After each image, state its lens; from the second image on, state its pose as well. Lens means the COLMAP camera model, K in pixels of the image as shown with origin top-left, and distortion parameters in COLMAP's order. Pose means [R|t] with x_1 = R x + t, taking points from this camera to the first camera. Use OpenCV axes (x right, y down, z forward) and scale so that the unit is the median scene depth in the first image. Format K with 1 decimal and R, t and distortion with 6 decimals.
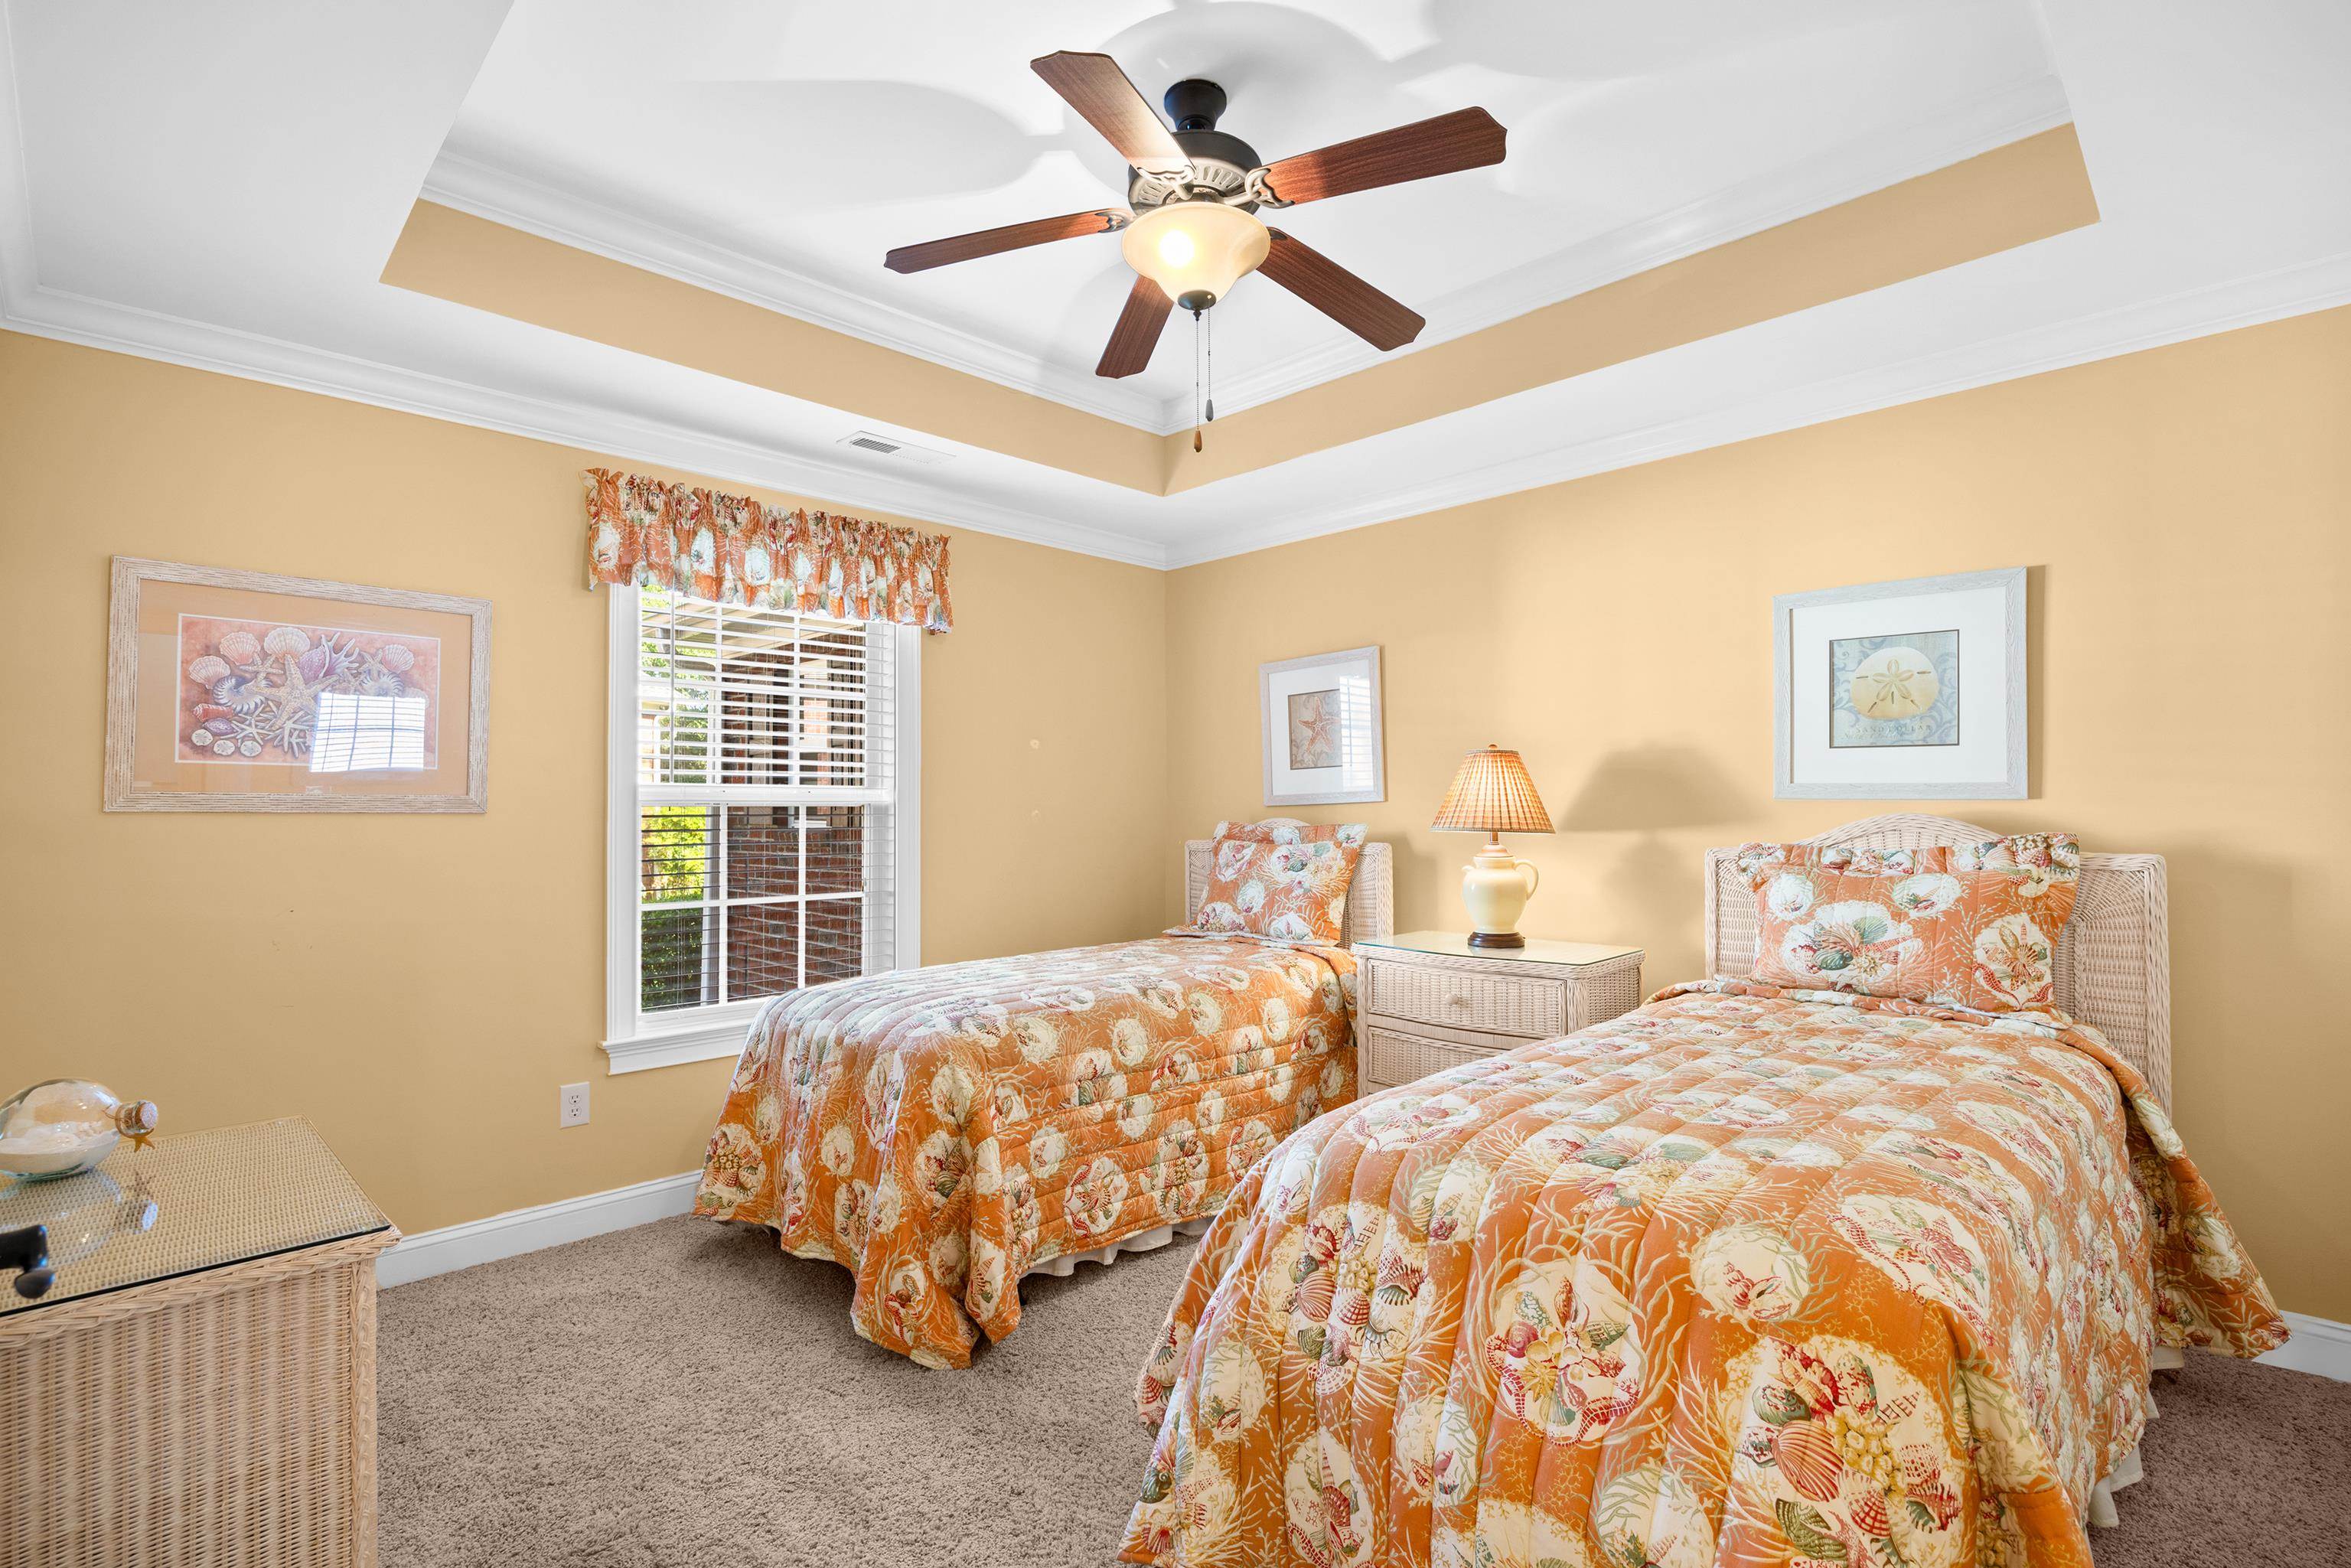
lens RADIAL K [[1091.7, 0, 1186.5], [0, 1091.7, 806.9], [0, 0, 1]] dist [-0.014526, 0.000248]
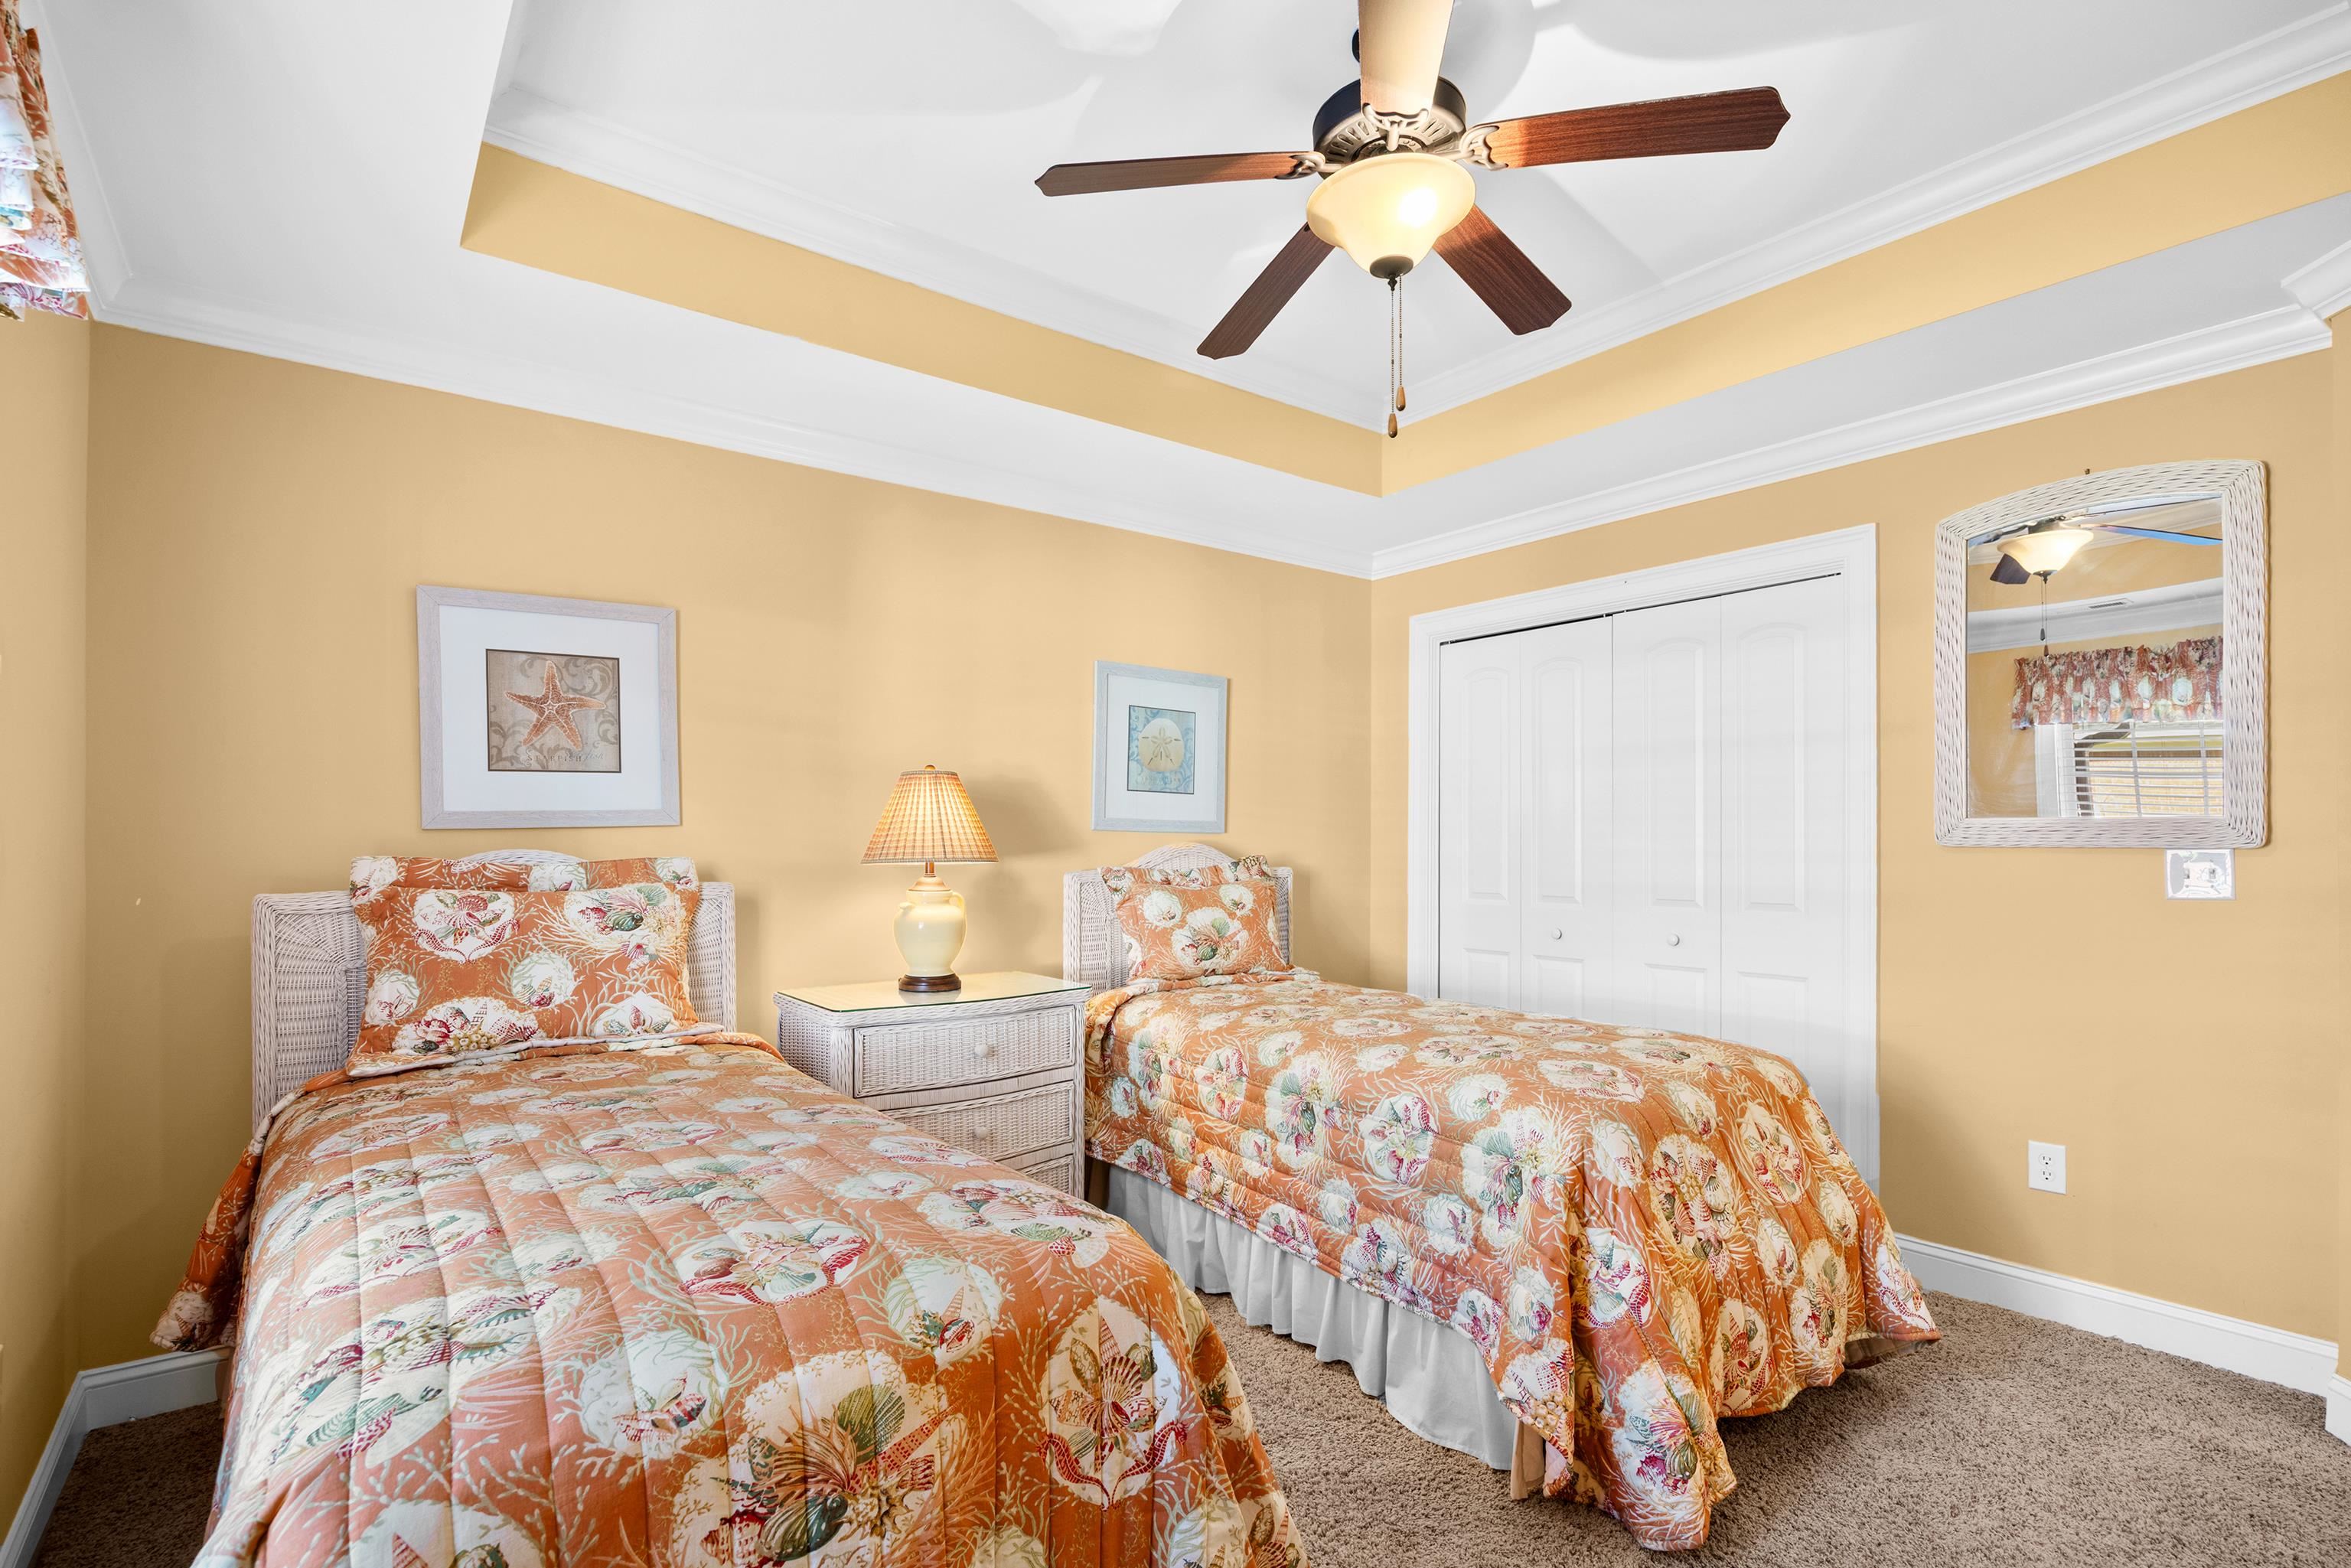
lens RADIAL K [[1103.6, 0, 1175.9], [0, 1103.6, 849.0], [0, 0, 1]] dist [-0.016014, 0.001386]
pose [[0.131524, -0.003650, 0.991306, -0.702058], [-0.004362, 0.999981, 0.004260, 0.008485], [-0.991303, -0.004884, 0.131506, 0.811465]]
